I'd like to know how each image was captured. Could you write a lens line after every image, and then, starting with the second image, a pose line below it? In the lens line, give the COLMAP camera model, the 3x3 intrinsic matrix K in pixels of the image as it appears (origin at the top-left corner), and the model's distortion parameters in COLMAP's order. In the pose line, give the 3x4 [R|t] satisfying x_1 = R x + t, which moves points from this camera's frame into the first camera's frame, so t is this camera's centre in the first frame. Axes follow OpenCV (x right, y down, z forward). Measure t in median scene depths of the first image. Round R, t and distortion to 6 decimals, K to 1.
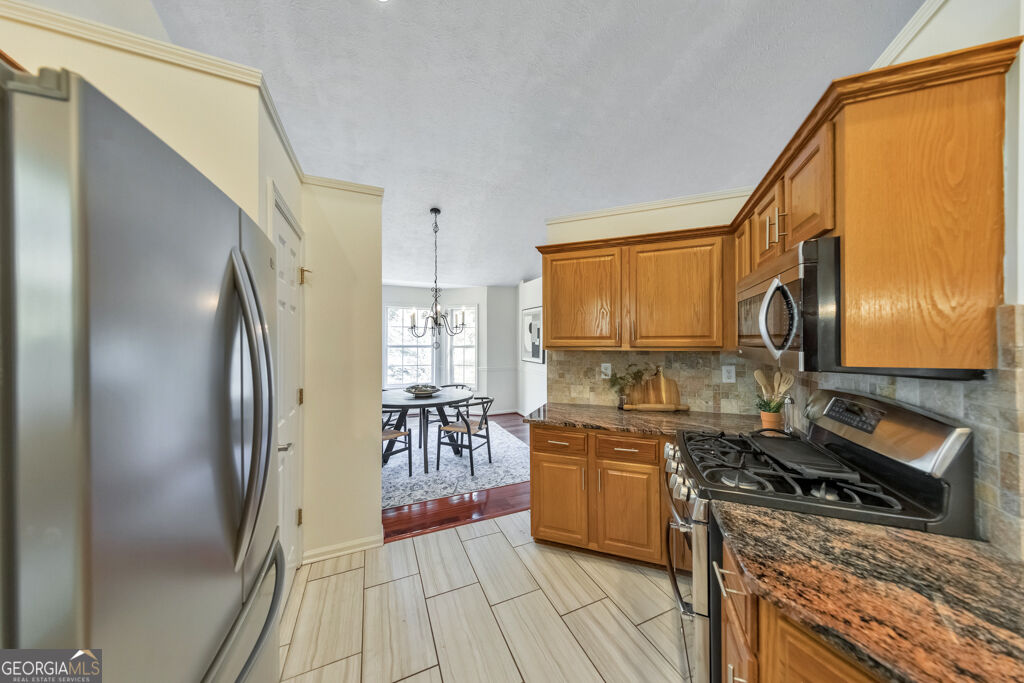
lens RADIAL K [[325.0, 0, 517.6], [0, 325.0, 342.4], [0, 0, 1]] dist [0.006294, -0.000115]
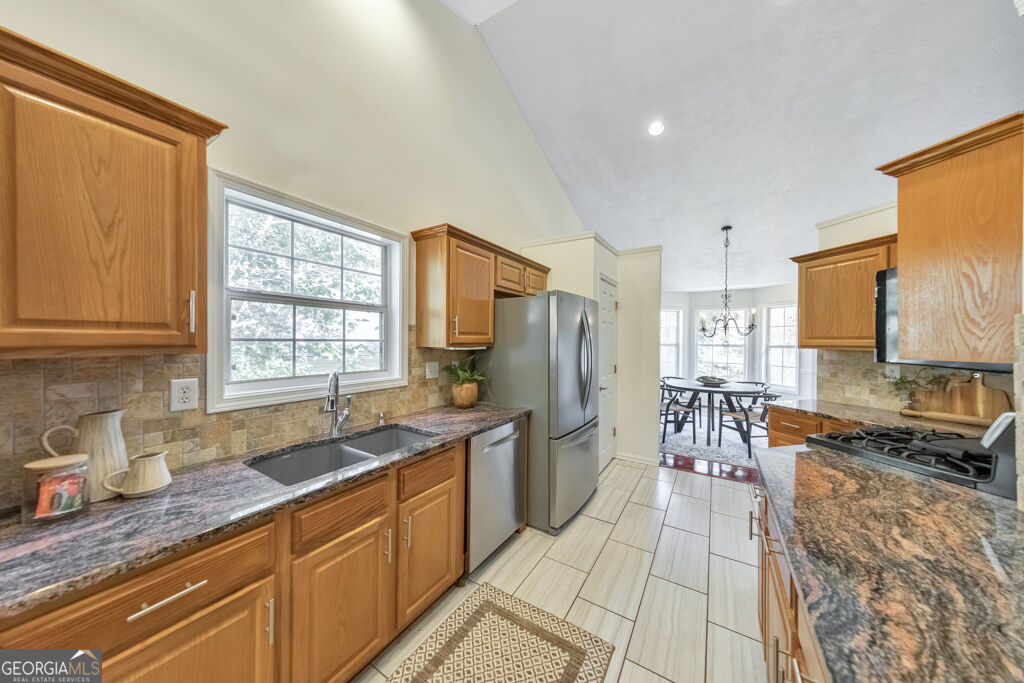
lens RADIAL K [[325.0, 0, 517.6], [0, 325.0, 342.4], [0, 0, 1]] dist [0.006294, -0.000115]
pose [[0.566333, 0.009334, -0.824124, 0.417204], [-0.007208, 0.999954, 0.006372, 0.001246], [0.824145, 0.002332, 0.566374, -0.395722]]
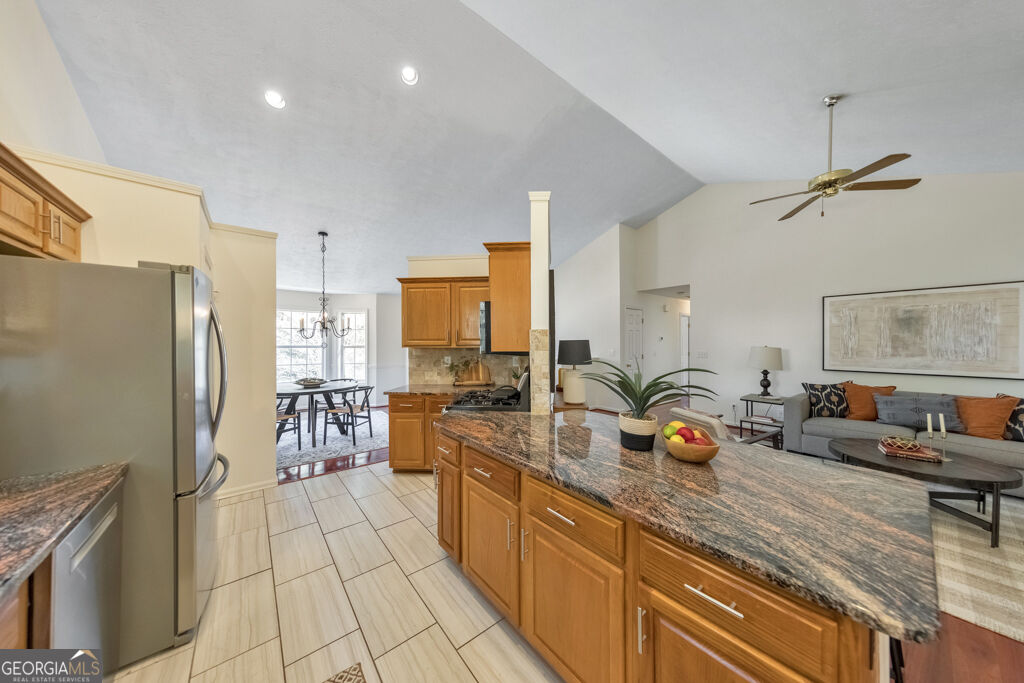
lens RADIAL K [[325.0, 0, 517.6], [0, 325.0, 342.4], [0, 0, 1]] dist [0.006294, -0.000115]
pose [[0.963108, -0.001196, 0.269114, 0.170009], [0.001701, 0.999997, -0.001642, 0.002267], [-0.269111, 0.002039, 0.963107, -0.521851]]
